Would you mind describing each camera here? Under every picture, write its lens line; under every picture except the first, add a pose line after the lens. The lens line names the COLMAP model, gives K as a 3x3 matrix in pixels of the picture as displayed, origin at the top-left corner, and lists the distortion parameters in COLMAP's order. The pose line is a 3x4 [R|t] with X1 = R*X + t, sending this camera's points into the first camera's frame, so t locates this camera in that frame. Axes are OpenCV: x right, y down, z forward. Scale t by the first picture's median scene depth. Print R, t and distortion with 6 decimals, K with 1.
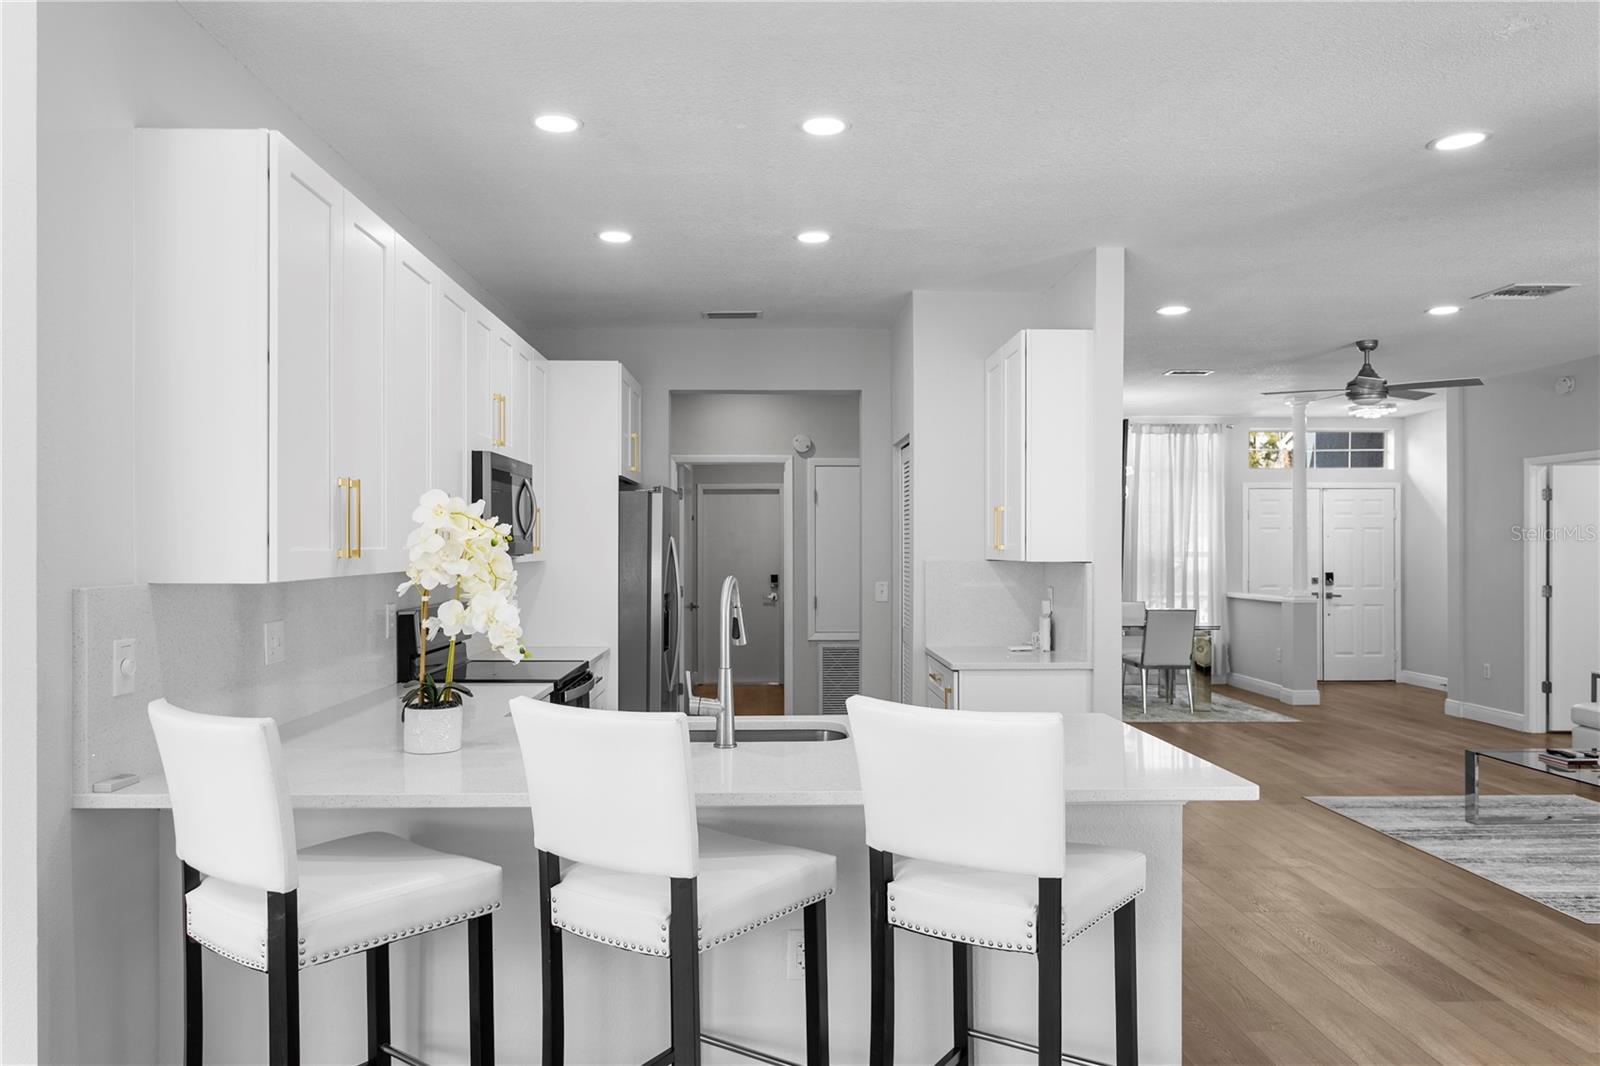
lens RADIAL K [[1110.0, 0, 763.7], [0, 1110.0, 548.5], [0, 0, 1]] dist [0.003227, -0.000405]
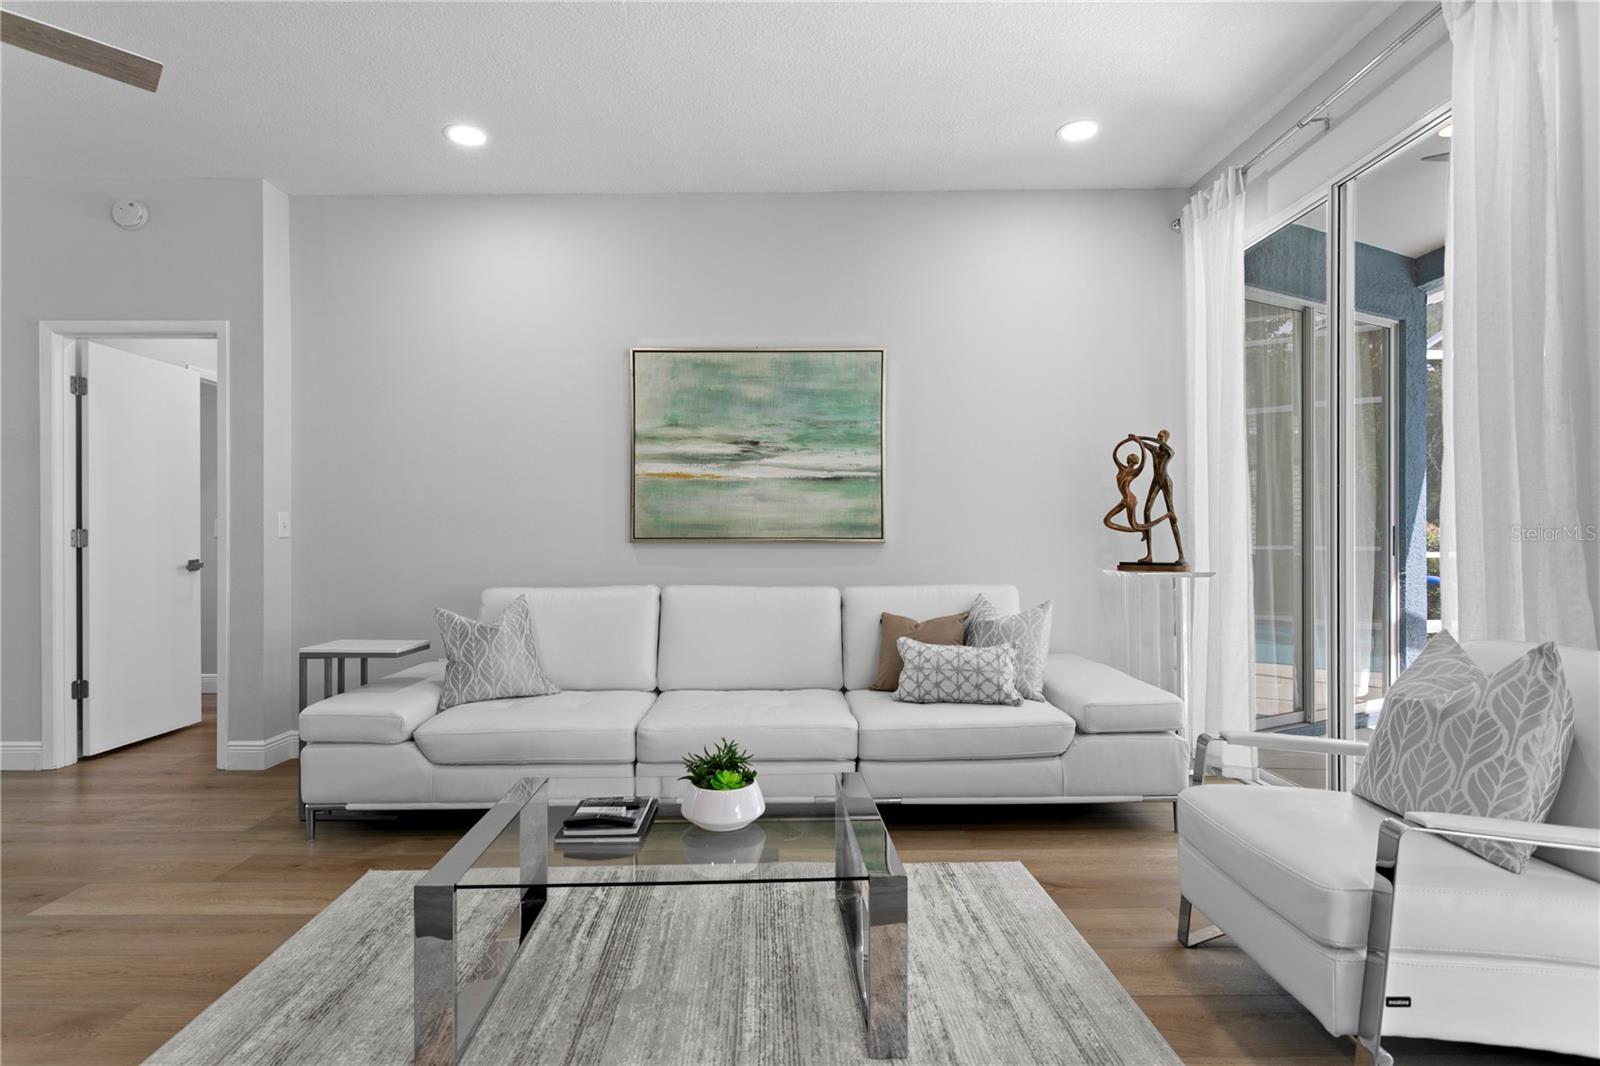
lens RADIAL K [[805.0, 0, 796.0], [0, 805.0, 560.7], [0, 0, 1]] dist [-0.006664, 0.000931]
pose [[-0.001778, -0.030817, 0.999523, 0.242853], [0.006282, 0.999505, 0.030827, 0.039180], [-0.999979, 0.006334, -0.001584, 0.586124]]
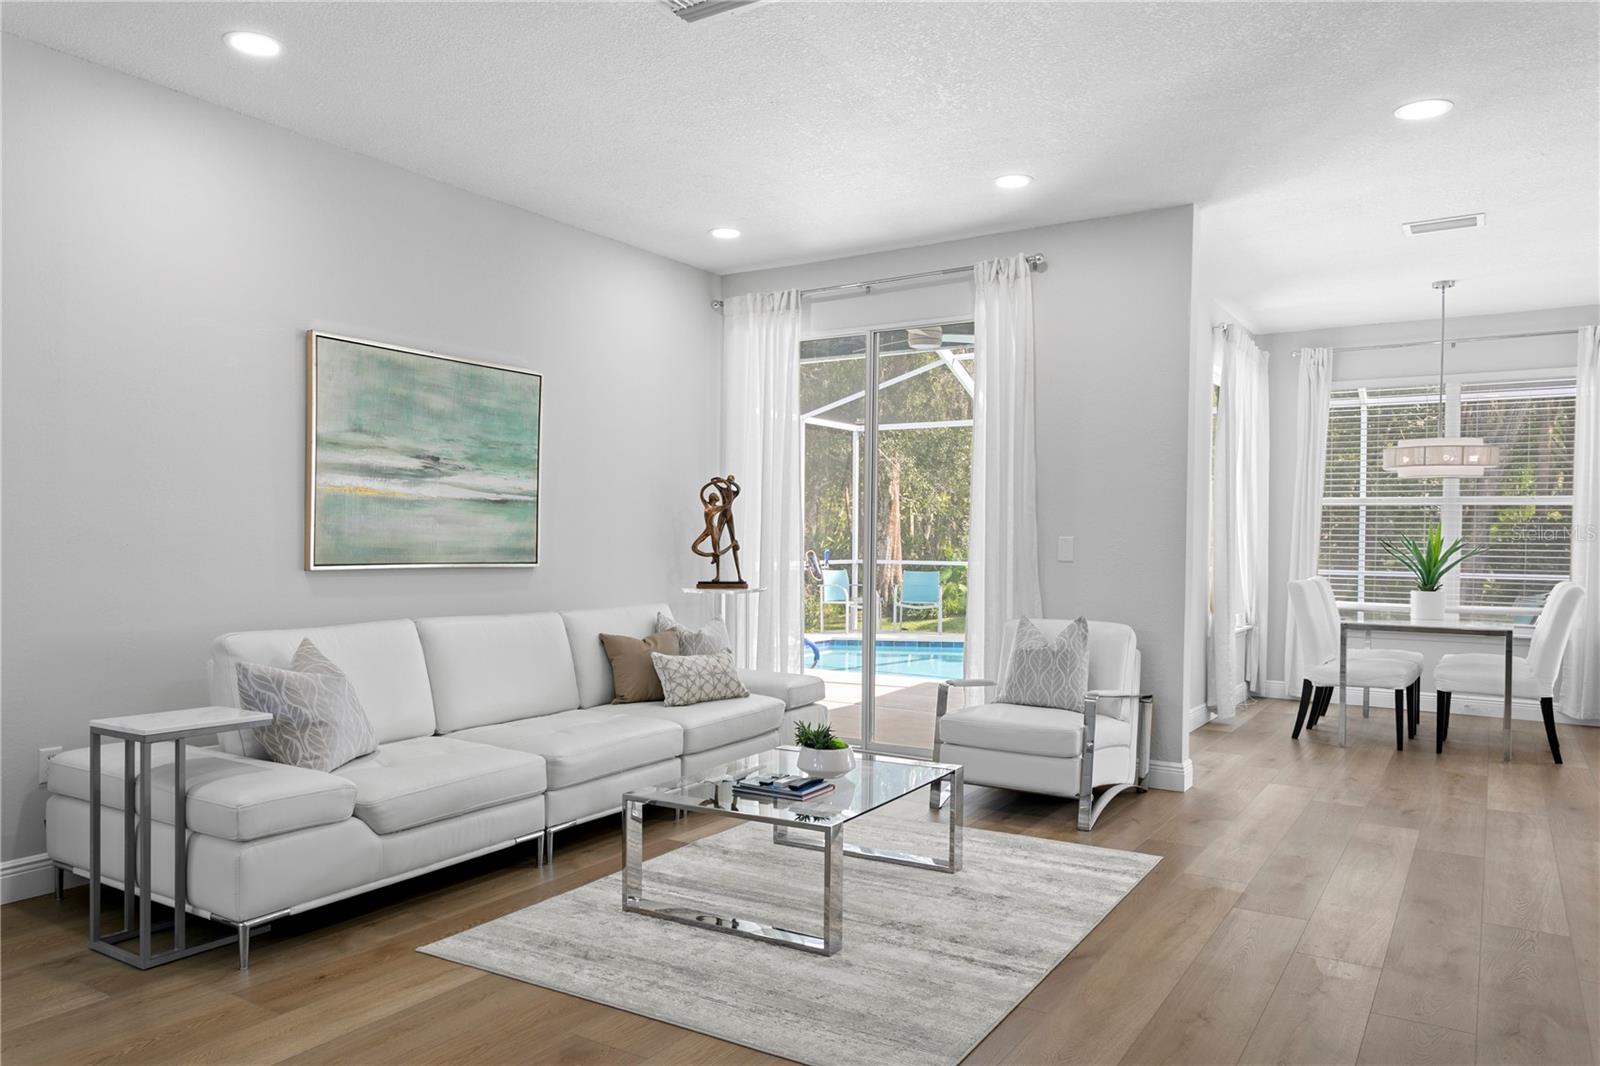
lens RADIAL K [[1110.0, 0, 787.3], [0, 1110.0, 562.4], [0, 0, 1]] dist [0.003227, -0.000405]
pose [[-0.834456, -0.016595, 0.550825, 0.236649], [-0.007006, 0.999785, 0.019507, 0.027040], [-0.551030, 0.012419, -0.834393, 0.990706]]
